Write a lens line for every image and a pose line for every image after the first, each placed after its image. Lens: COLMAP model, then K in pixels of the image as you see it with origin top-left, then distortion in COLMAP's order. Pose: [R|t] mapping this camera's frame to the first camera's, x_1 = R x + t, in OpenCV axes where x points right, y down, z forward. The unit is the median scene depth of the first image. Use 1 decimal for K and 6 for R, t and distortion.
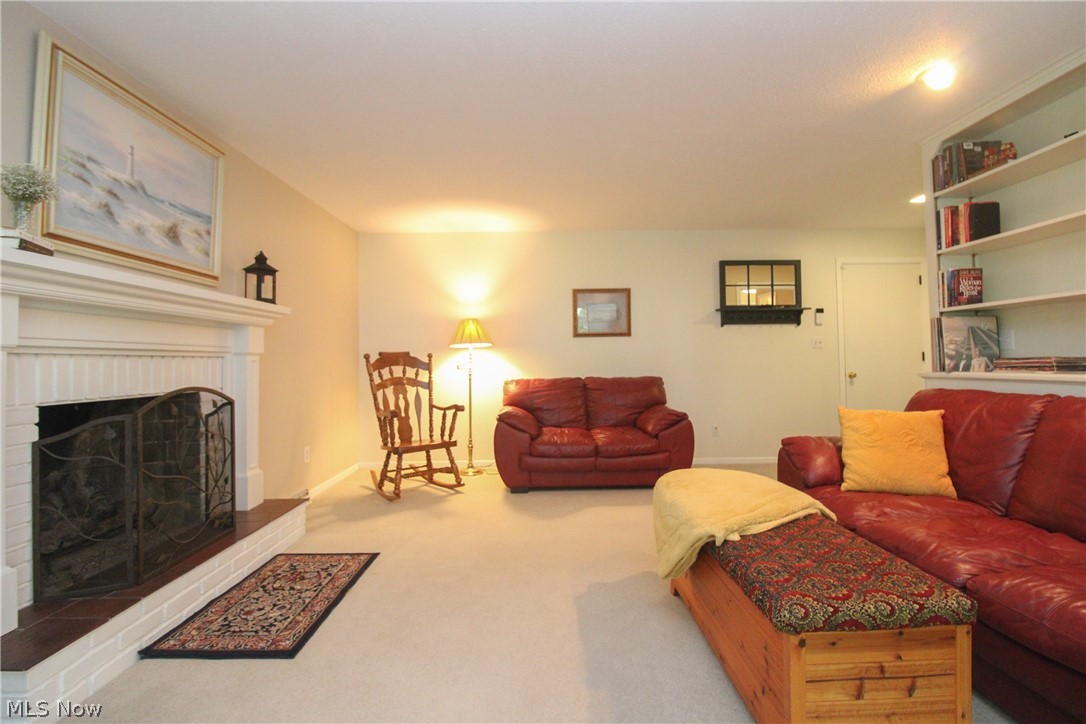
lens RADIAL K [[509.5, 0, 548.5], [0, 509.5, 343.6], [0, 0, 1]] dist [0.000299, -0.013803]
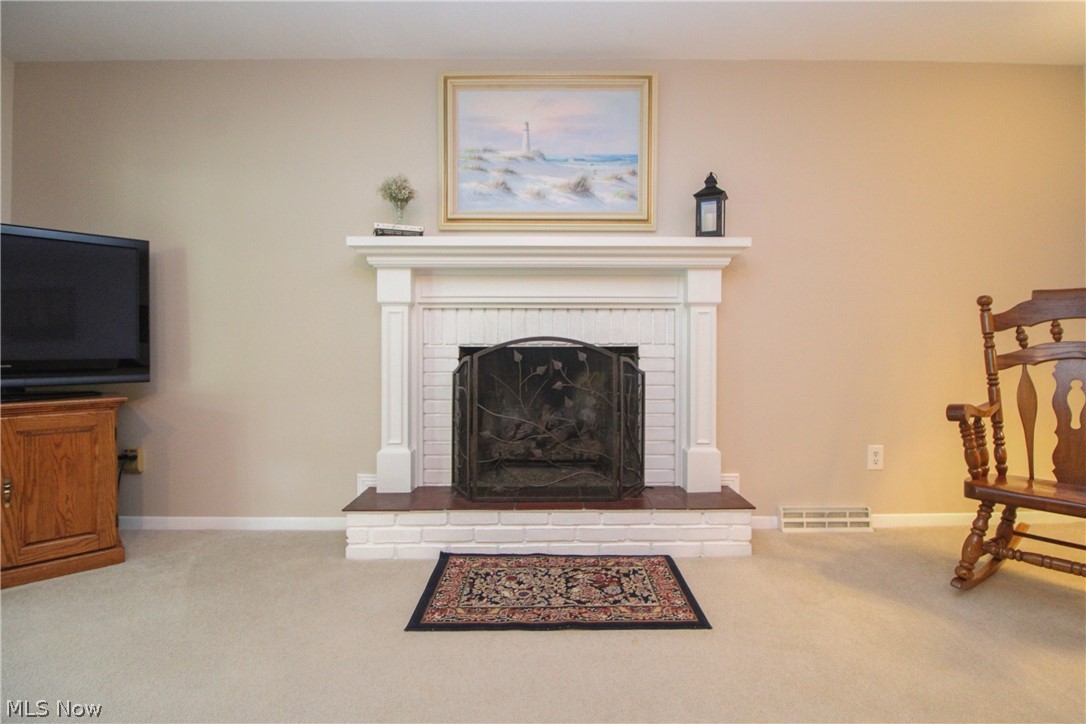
lens RADIAL K [[509.5, 0, 548.5], [0, 509.5, 343.6], [0, 0, 1]] dist [0.000299, -0.013803]
pose [[-0.011134, 0.013235, -0.999850, 0.311562], [0.033387, 0.999360, 0.012857, 0.087459], [0.999380, -0.033238, -0.011569, 1.027352]]
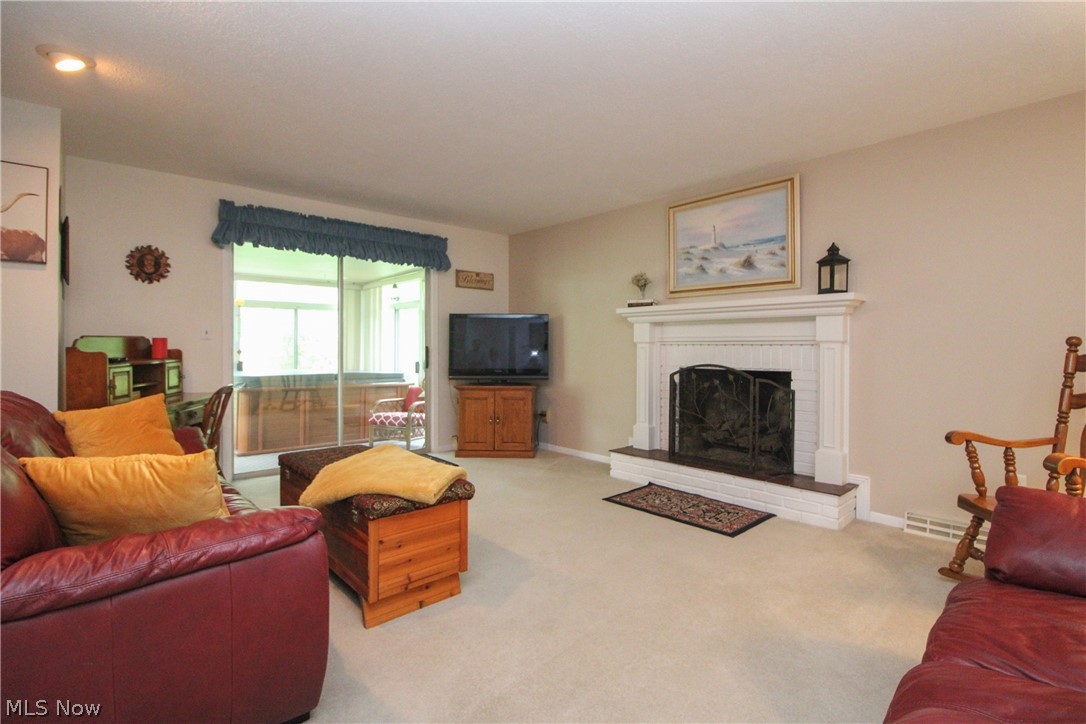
lens RADIAL K [[509.5, 0, 548.5], [0, 509.5, 343.6], [0, 0, 1]] dist [0.000299, -0.013803]
pose [[-0.751682, 0.006606, -0.659493, 0.769067], [0.029237, 0.999301, -0.023314, 0.043213], [0.658878, -0.036806, -0.751349, 1.906188]]
